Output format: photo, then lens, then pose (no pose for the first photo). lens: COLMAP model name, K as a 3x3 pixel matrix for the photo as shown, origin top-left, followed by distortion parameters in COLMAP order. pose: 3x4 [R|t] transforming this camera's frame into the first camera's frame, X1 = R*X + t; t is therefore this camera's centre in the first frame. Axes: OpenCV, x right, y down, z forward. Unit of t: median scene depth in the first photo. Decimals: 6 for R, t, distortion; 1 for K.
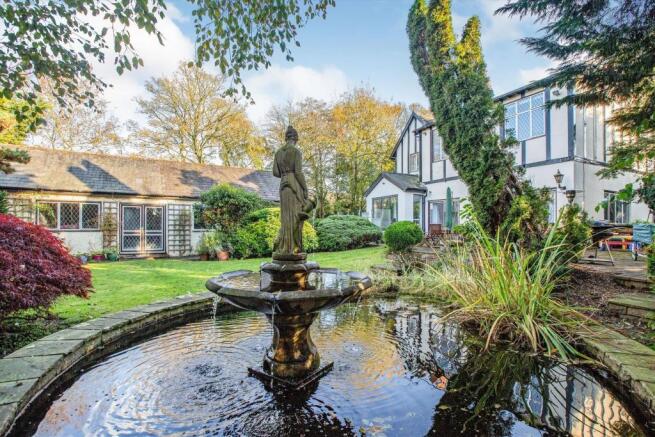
lens RADIAL K [[314.7, 0, 327.5], [0, 314.7, 218.5], [0, 0, 1]] dist [-0.014925, -0.000583]
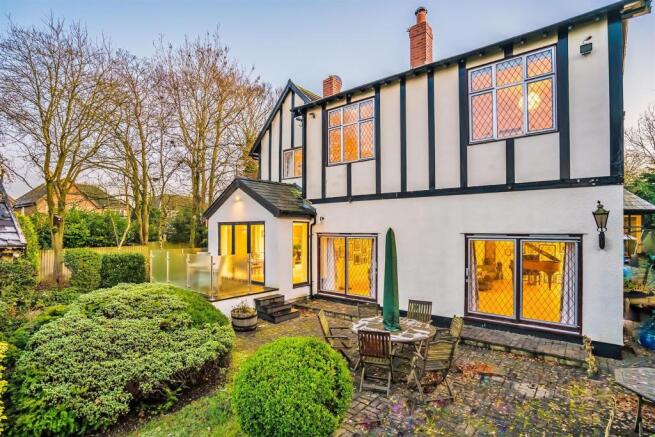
lens RADIAL K [[333.0, 0, 313.2], [0, 333.0, 219.8], [0, 0, 1]] dist [-0.022417, 0.000566]
pose [[0.921309, 0.010940, 0.388677, 0.106384], [-0.009655, 0.999940, -0.005258, -0.102925], [-0.388711, 0.001092, 0.921359, 0.601109]]
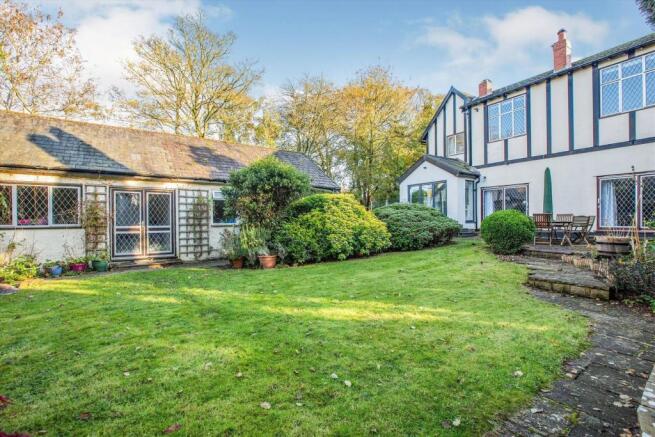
lens RADIAL K [[301.8, 0, 327.5], [0, 301.8, 218.5], [0, 0, 1]] dist [-0.022625, 0.001536]
pose [[0.996785, -0.008663, 0.079650, -0.221386], [0.006709, 0.999671, 0.024767, 0.006879], [-0.079839, -0.024153, 0.996515, 0.282702]]
